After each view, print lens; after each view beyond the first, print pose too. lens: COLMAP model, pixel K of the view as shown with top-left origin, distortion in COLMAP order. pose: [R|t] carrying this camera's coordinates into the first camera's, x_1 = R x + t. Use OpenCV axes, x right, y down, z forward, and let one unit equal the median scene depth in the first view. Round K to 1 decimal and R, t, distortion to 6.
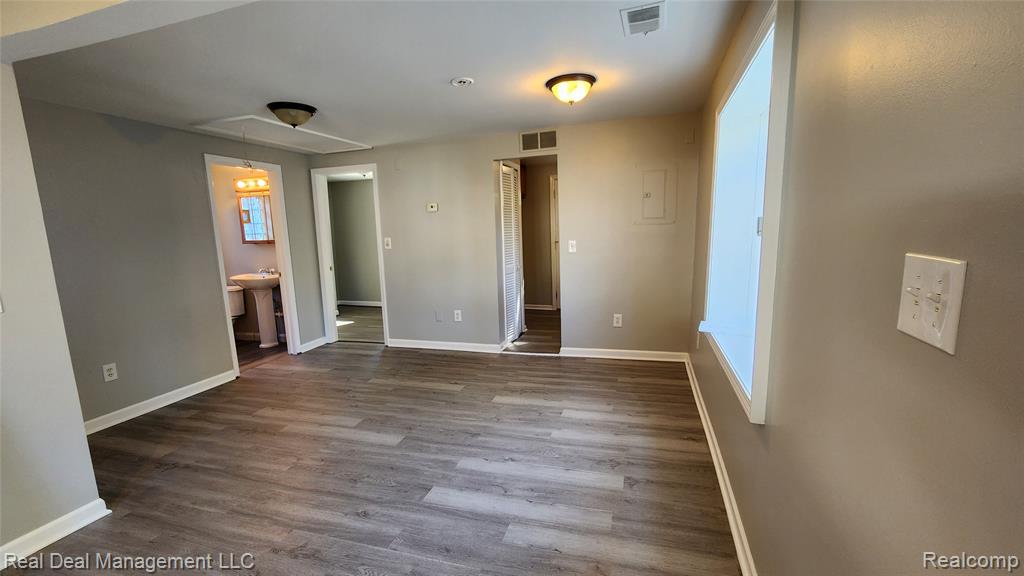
lens RADIAL K [[418.3, 0, 512.0], [0, 418.3, 288.0], [0, 0, 1]] dist [0.000675, 0.000050]
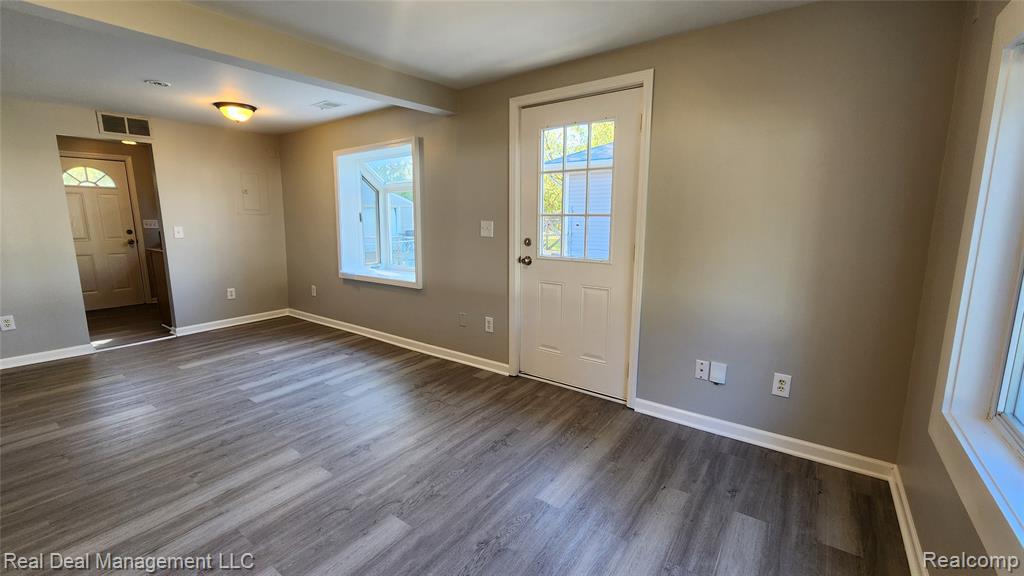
lens RADIAL K [[418.3, 0, 512.0], [0, 418.3, 288.0], [0, 0, 1]] dist [0.000675, 0.000050]
pose [[0.321103, -0.124320, 0.938849, -0.849643], [0.120270, 0.988673, 0.089783, 0.069853], [-0.939376, 0.084086, 0.332418, -0.222916]]
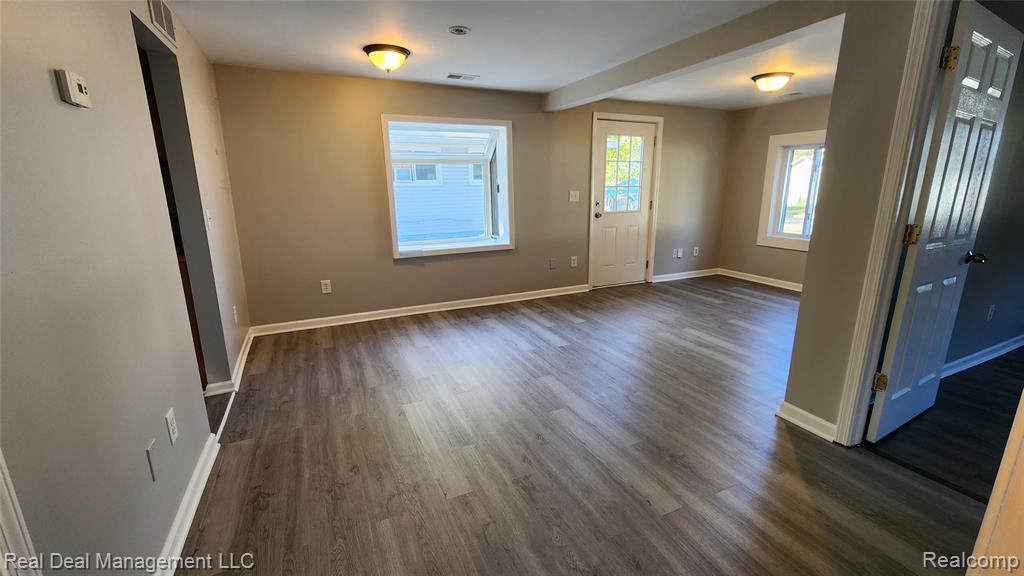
lens RADIAL K [[418.3, 0, 512.0], [0, 418.3, 288.0], [0, 0, 1]] dist [0.000675, 0.000050]
pose [[-0.674000, -0.127730, 0.727605, -0.884219], [0.137632, 0.945982, 0.293558, -0.169730], [-0.725797, 0.298000, -0.620011, 1.506396]]
